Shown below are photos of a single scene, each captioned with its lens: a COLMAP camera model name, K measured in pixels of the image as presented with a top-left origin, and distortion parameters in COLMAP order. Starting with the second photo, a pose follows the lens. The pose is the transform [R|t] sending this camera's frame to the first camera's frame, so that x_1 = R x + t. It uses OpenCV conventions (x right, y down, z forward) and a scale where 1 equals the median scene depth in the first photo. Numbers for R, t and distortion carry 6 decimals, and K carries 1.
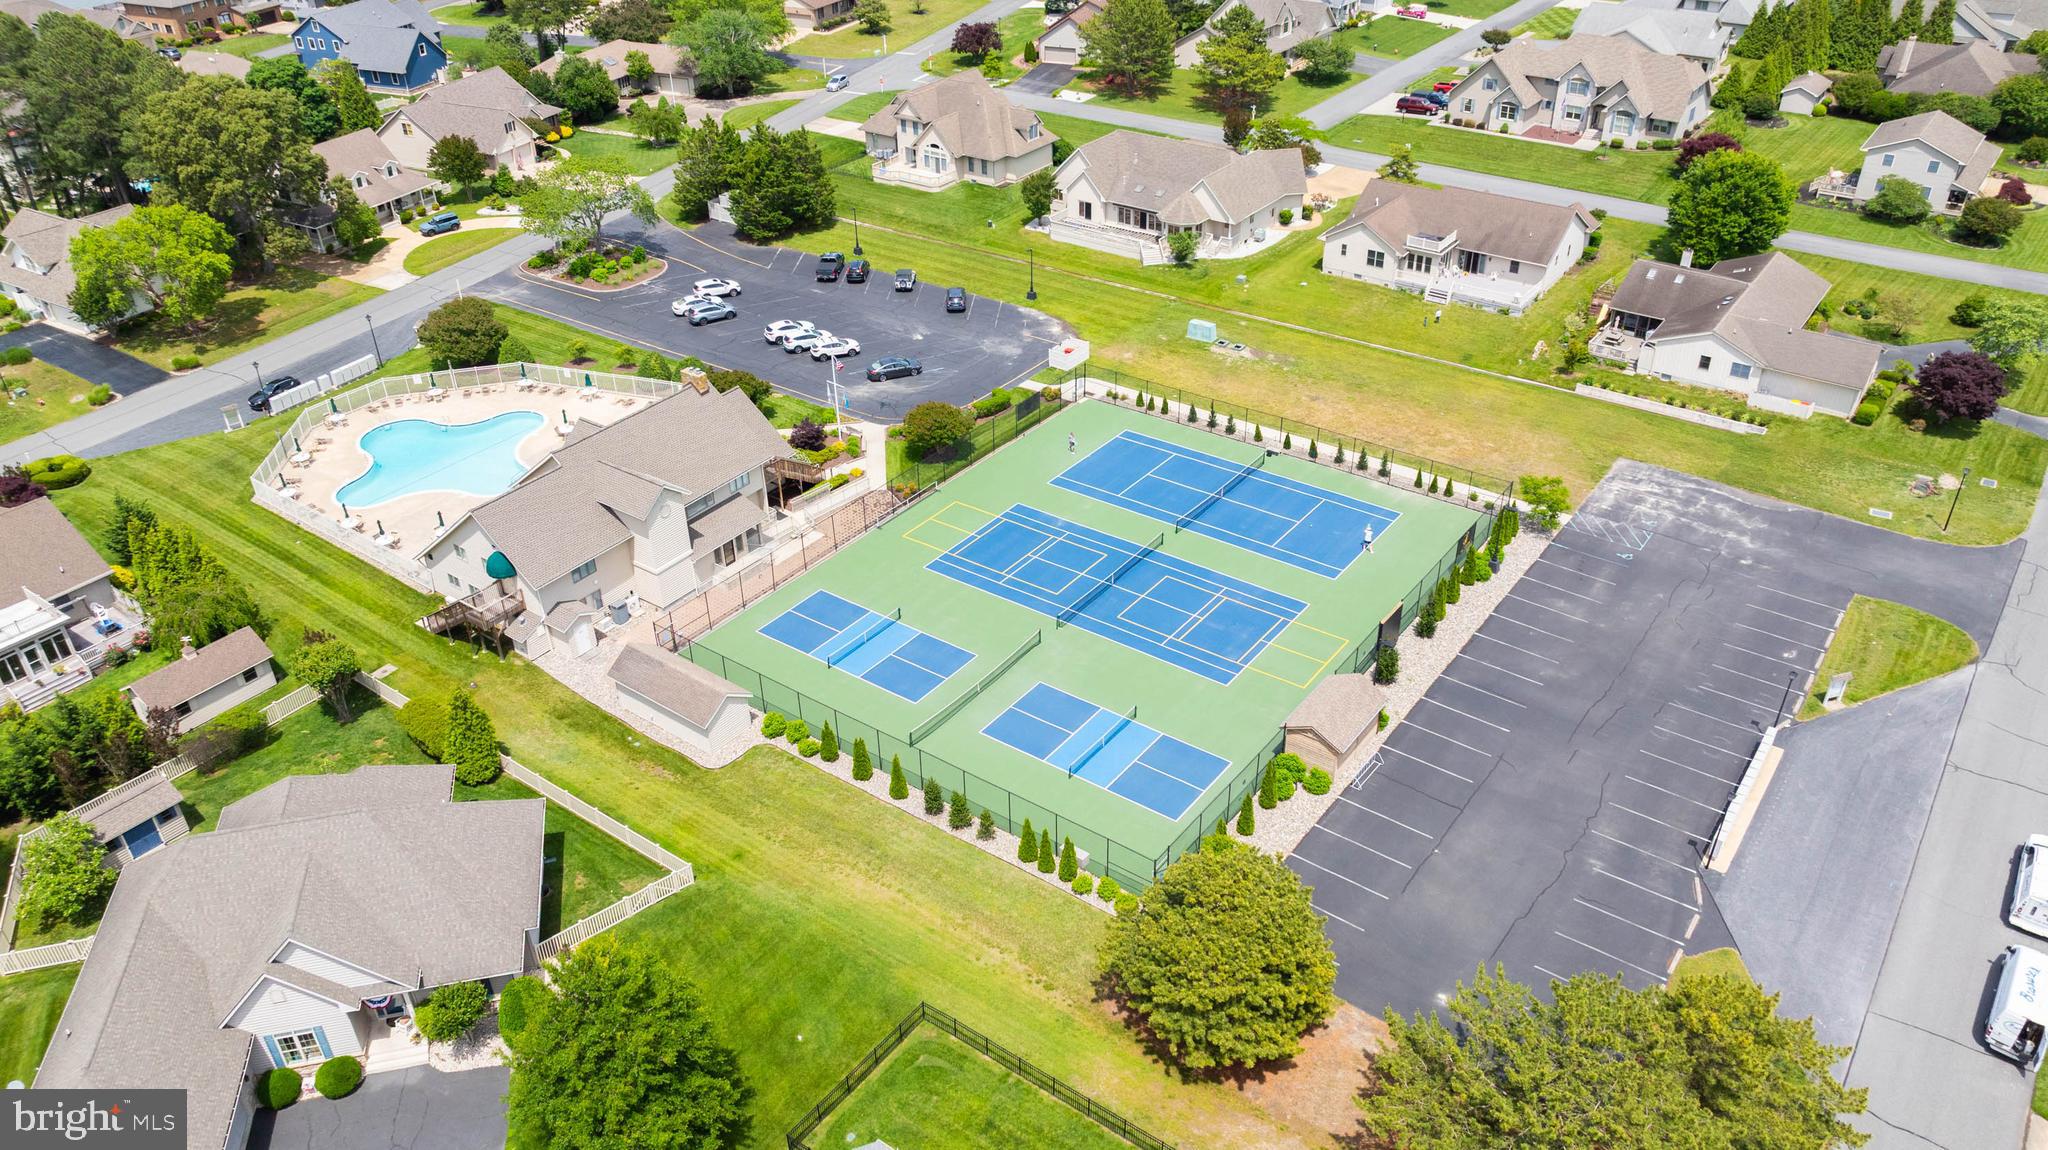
lens RADIAL K [[1455.4, 0, 1025.1], [0, 1455.4, 573.2], [0, 0, 1]] dist [-0.023102, 0.016761]
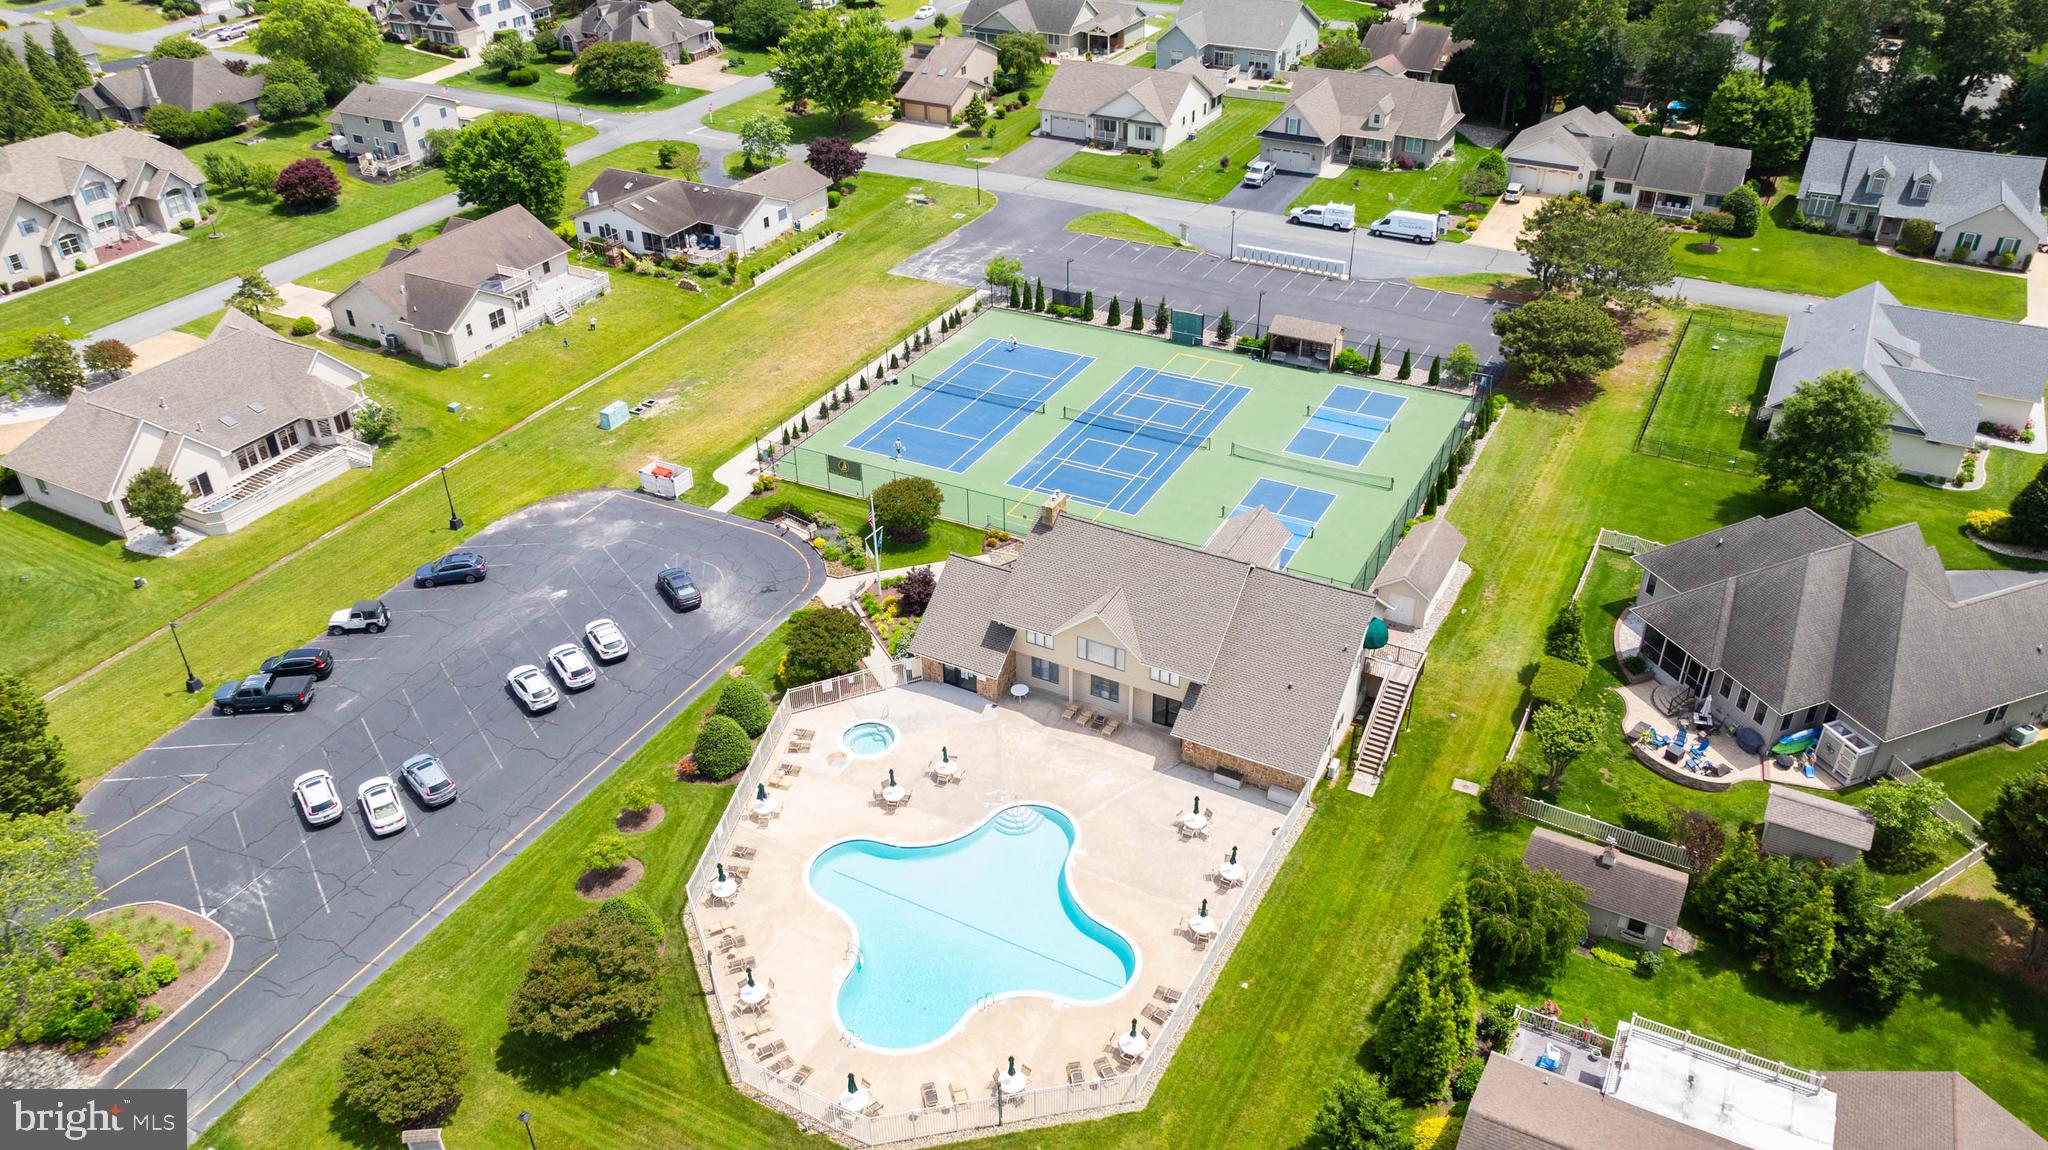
lens RADIAL K [[1455.4, 0, 1028.0], [0, 1455.4, 578.5], [0, 0, 1]] dist [-0.023102, 0.016761]
pose [[-0.128414, -0.525430, 0.841090, -0.684202], [0.556161, 0.664039, 0.499738, -0.383766], [-0.821094, 0.531955, 0.206952, 0.611858]]
